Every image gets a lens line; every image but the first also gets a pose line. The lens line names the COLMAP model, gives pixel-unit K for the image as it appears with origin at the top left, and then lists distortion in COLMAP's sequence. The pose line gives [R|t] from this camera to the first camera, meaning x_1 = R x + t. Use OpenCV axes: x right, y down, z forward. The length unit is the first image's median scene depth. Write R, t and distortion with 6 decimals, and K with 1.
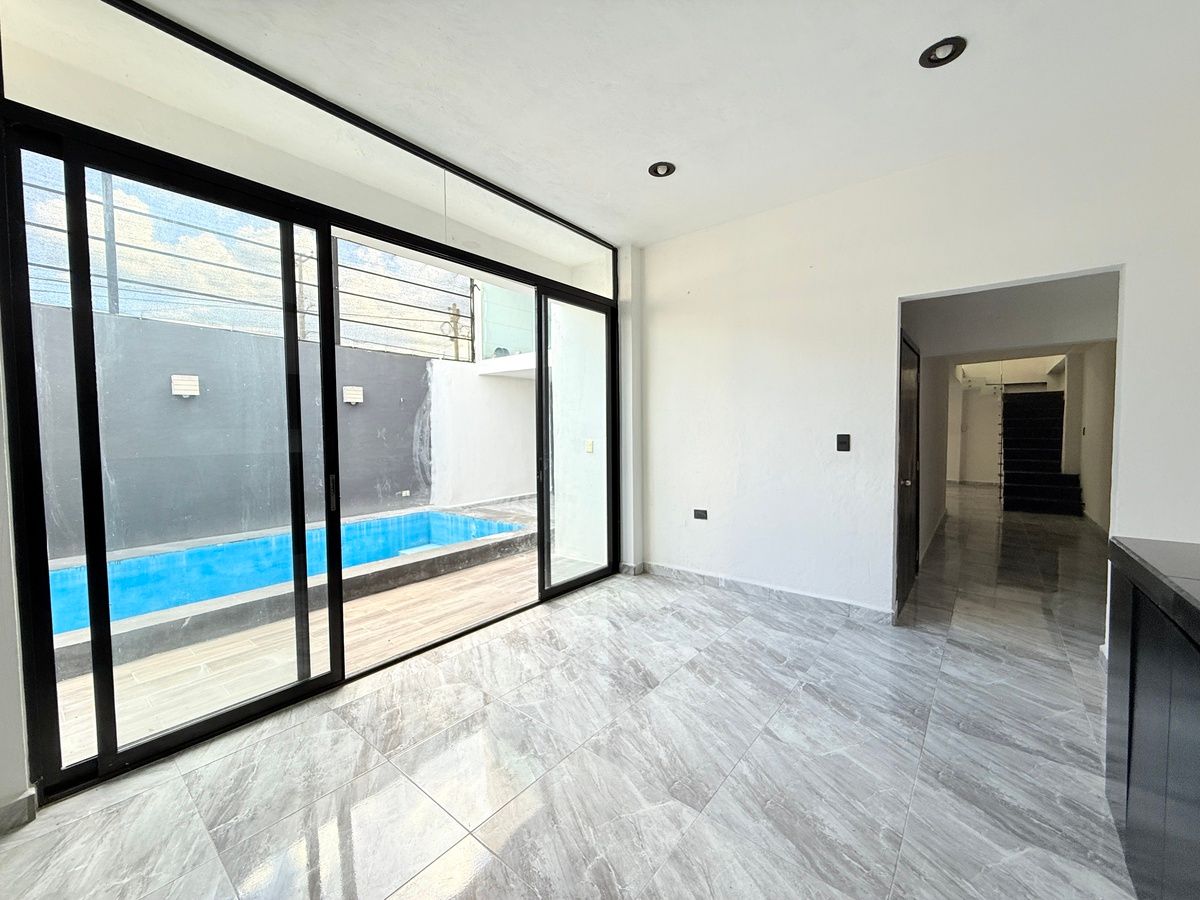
lens RADIAL K [[477.3, 0, 595.6], [0, 477.3, 450.8], [0, 0, 1]] dist [-0.001210, 0.000487]
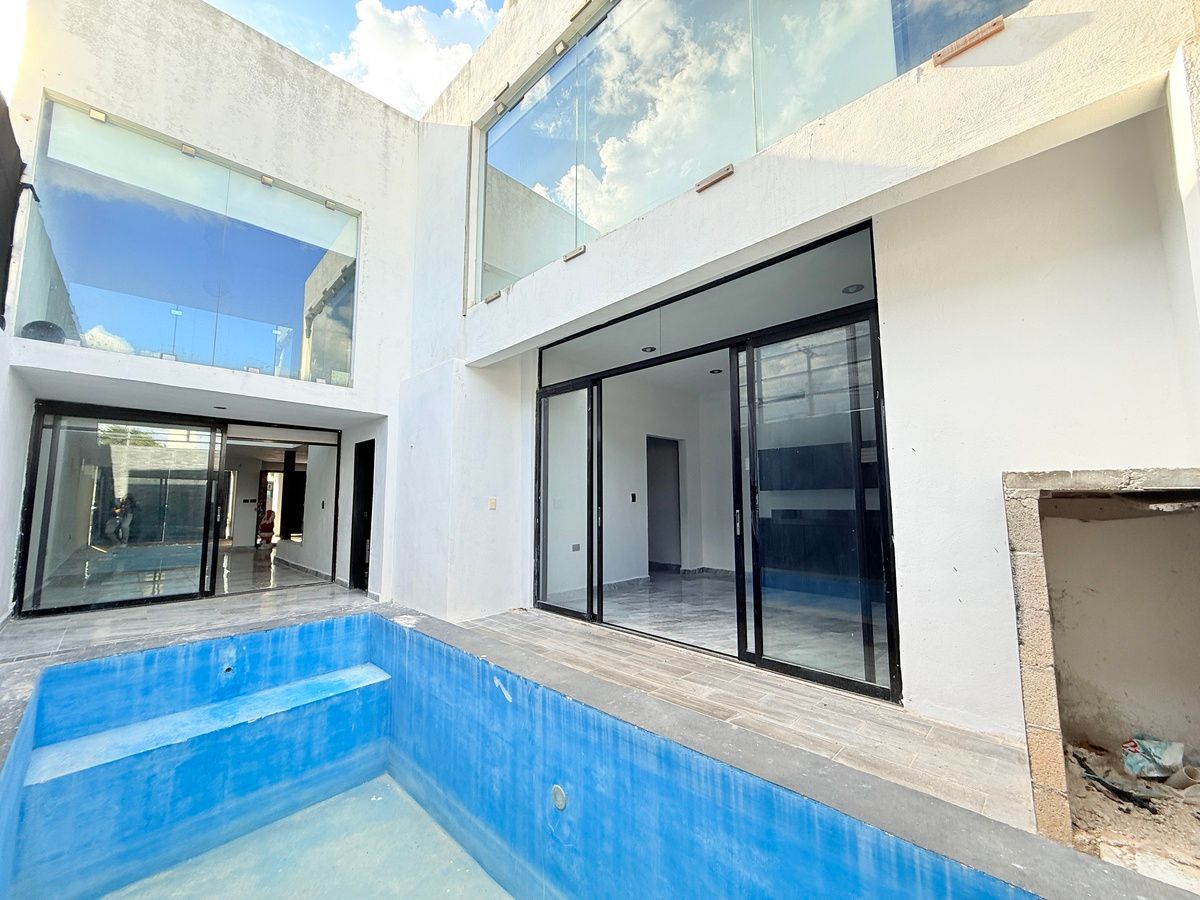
lens RADIAL K [[477.3, 0, 594.5], [0, 477.3, 448.3], [0, 0, 1]] dist [-0.001210, 0.000487]
pose [[0.110388, 0.116344, 0.987055, -1.512677], [0.049841, 0.991227, -0.122410, 0.014780], [-0.992638, 0.062709, 0.103621, 0.927028]]
